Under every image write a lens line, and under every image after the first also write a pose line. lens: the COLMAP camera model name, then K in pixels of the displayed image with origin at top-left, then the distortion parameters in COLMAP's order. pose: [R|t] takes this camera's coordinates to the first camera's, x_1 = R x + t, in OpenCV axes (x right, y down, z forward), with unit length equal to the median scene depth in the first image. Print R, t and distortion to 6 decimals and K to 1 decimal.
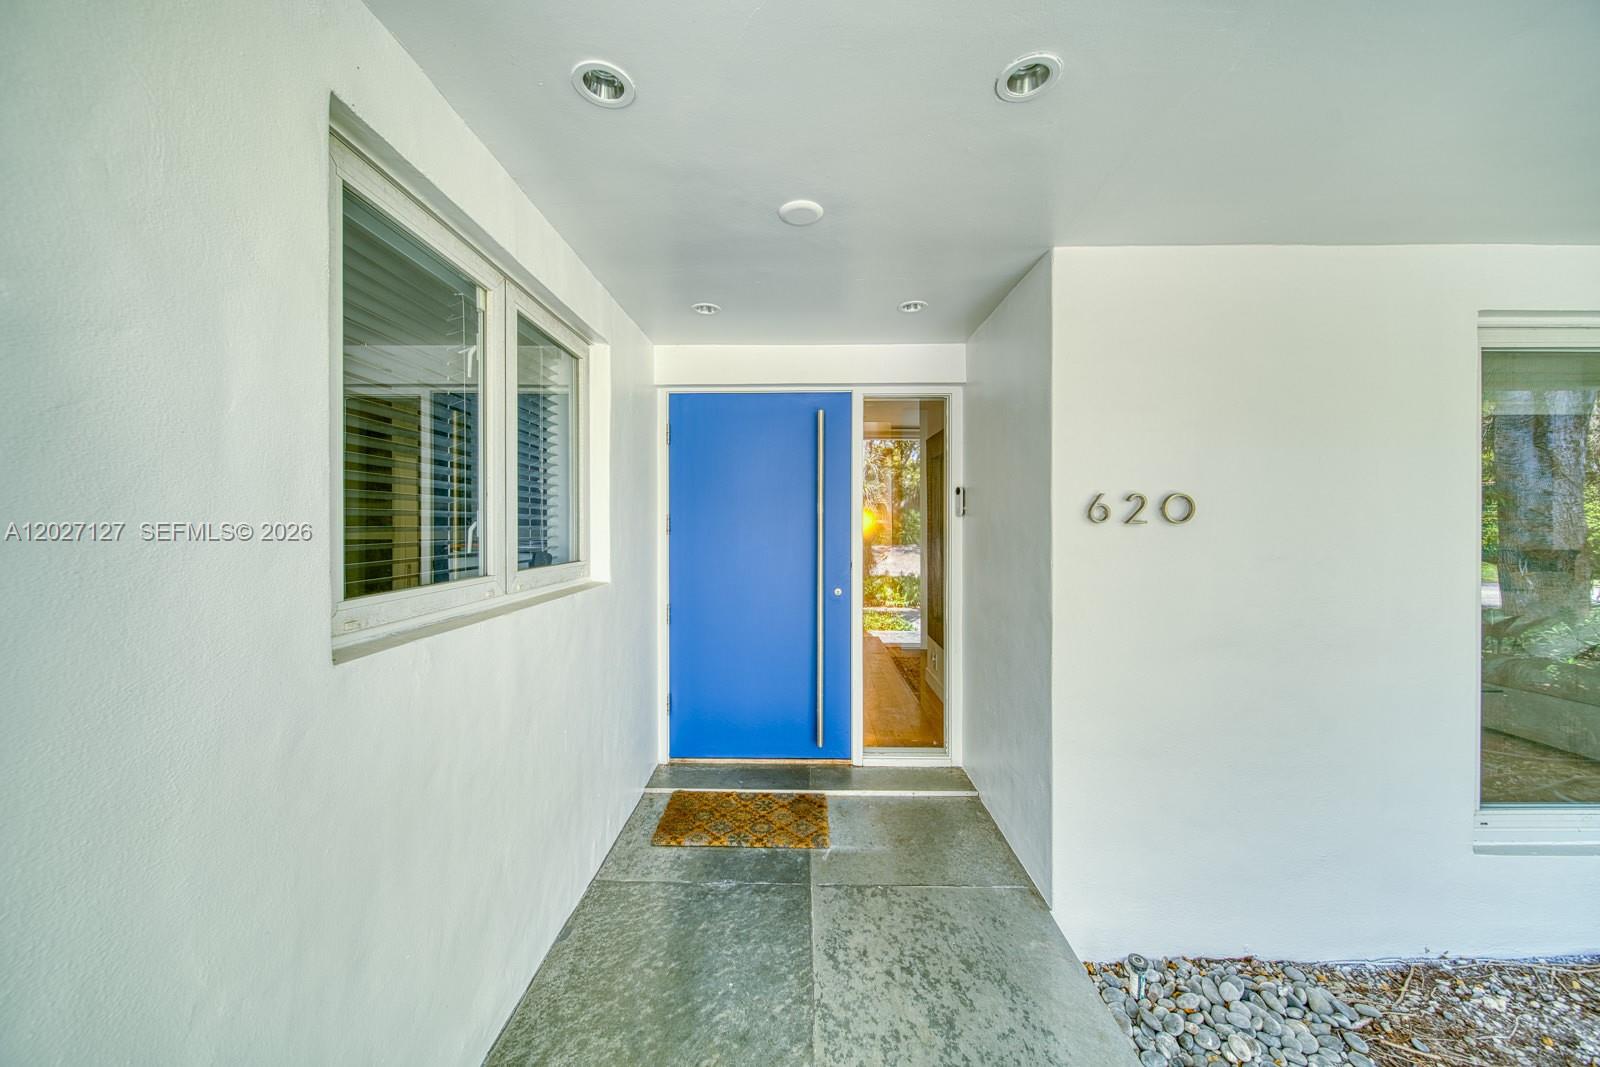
lens RADIAL K [[586.4, 0, 800.0], [0, 586.4, 533.5], [0, 0, 1]] dist [-0.001236, -0.000141]
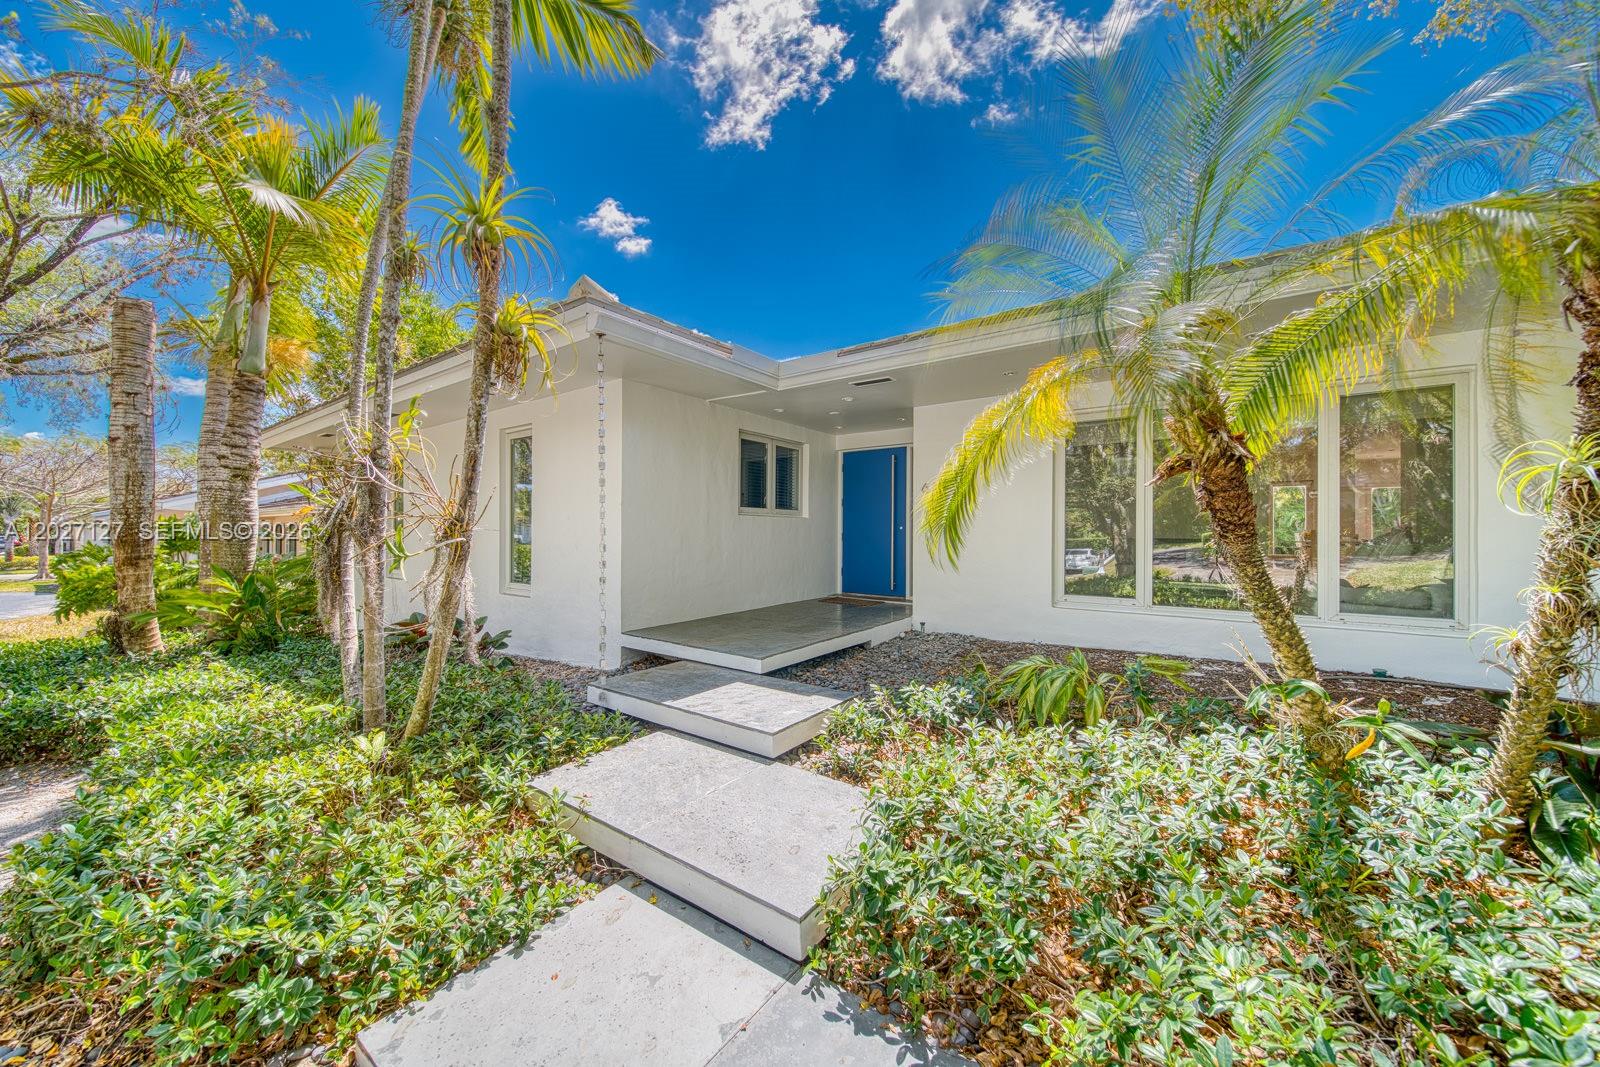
lens RADIAL K [[586.4, 0, 800.0], [0, 586.4, 533.5], [0, 0, 1]] dist [-0.001236, -0.000141]
pose [[0.824347, 0.009786, -0.566000, 1.117570], [-0.012438, 0.999922, -0.000827, 0.129858], [0.565948, 0.007722, 0.824405, -1.285775]]
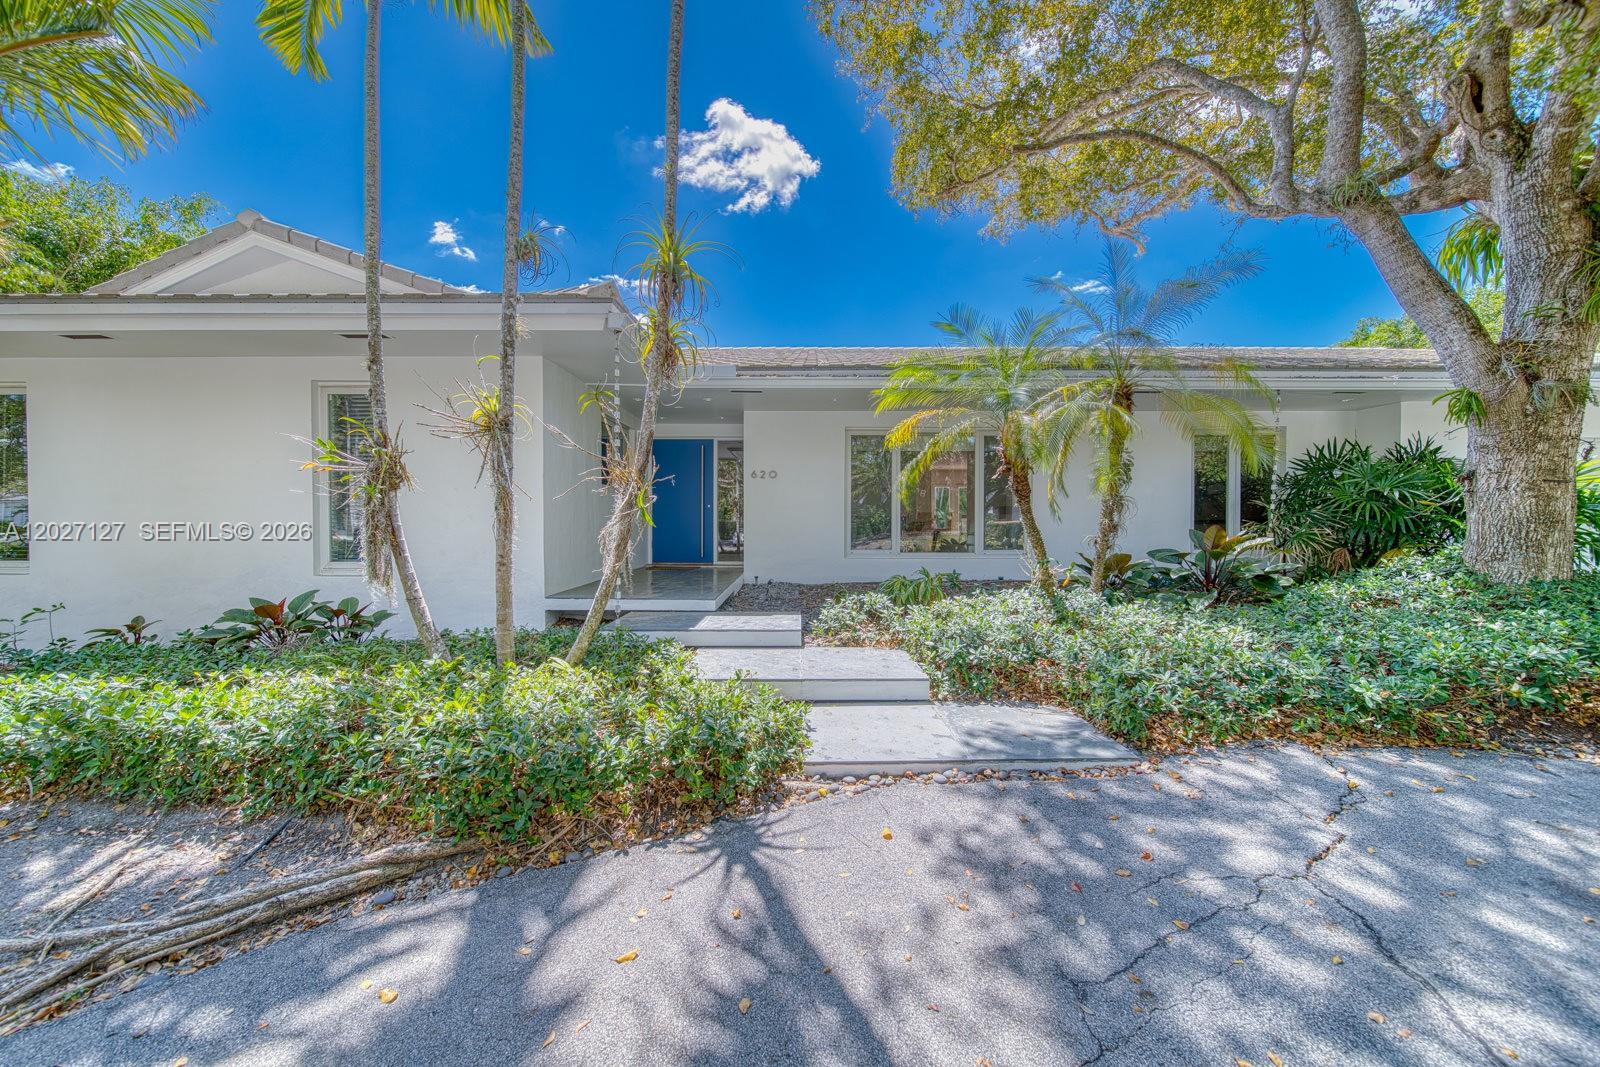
lens RADIAL K [[586.4, 0, 800.0], [0, 586.4, 533.5], [0, 0, 1]] dist [-0.001236, -0.000141]
pose [[0.999994, 0.002911, 0.001729, 0.519628], [-0.002930, 0.999936, 0.010909, 0.205903], [-0.001698, -0.010914, 0.999939, -1.968548]]
